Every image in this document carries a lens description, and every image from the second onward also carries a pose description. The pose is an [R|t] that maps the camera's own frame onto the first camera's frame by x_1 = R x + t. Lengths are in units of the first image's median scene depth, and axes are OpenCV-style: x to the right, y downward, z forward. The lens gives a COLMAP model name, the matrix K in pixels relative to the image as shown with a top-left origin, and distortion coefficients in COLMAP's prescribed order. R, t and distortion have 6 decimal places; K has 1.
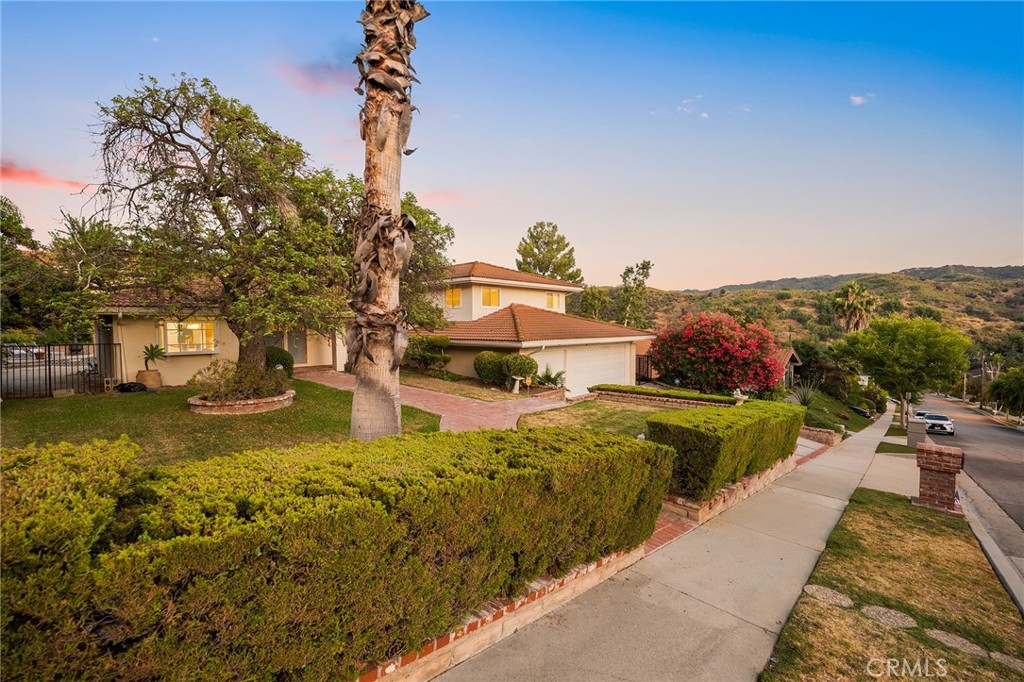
lens RADIAL K [[426.1, 0, 511.2], [0, 426.1, 333.0], [0, 0, 1]] dist [0.000901, -0.000058]
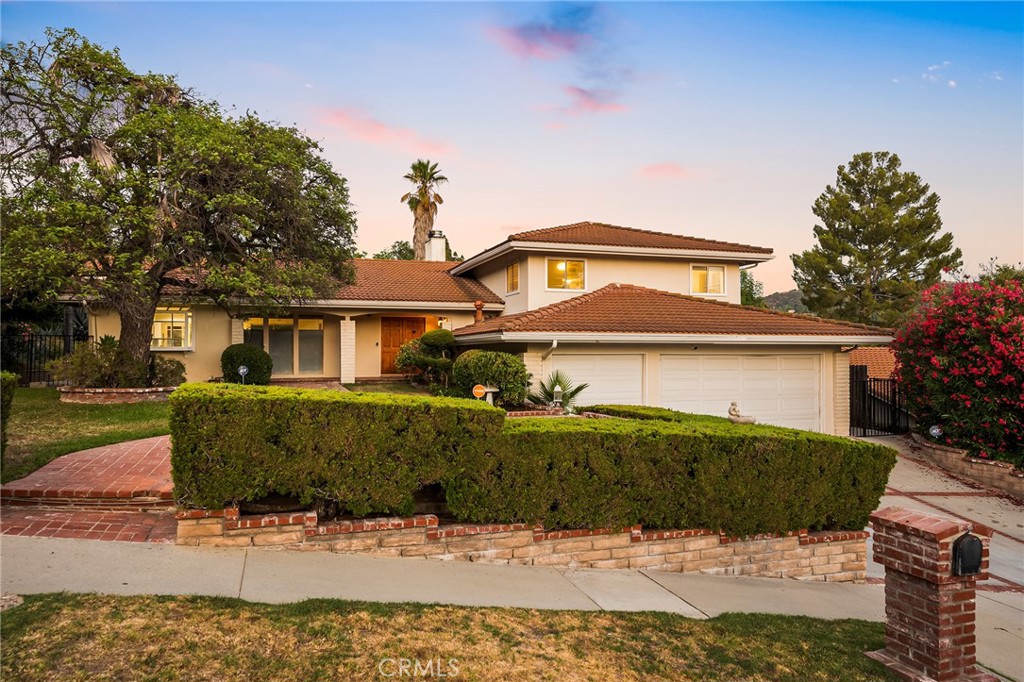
lens RADIAL K [[694.8, 0, 512.0], [0, 694.8, 341.0], [0, 0, 1]] dist [0.003952, 0.000016]
pose [[0.874102, -0.006801, -0.485694, 0.353376], [-0.012483, 0.999257, -0.036456, 0.047145], [0.485582, 0.037929, 0.873368, 0.084973]]
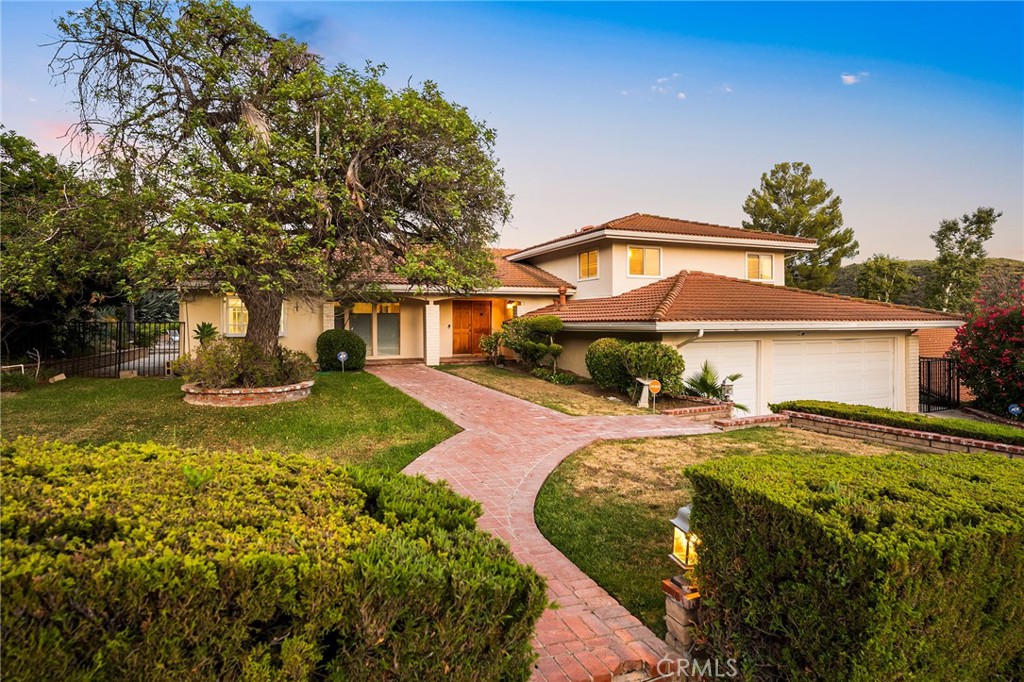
lens RADIAL K [[551.0, 0, 509.7], [0, 551.0, 321.2], [0, 0, 1]] dist [-0.000538, 0.000034]
pose [[0.912980, -0.001753, -0.408001, 0.102936], [-0.006982, 0.999777, -0.019919, 0.024429], [0.407945, 0.021034, 0.912764, 0.139341]]
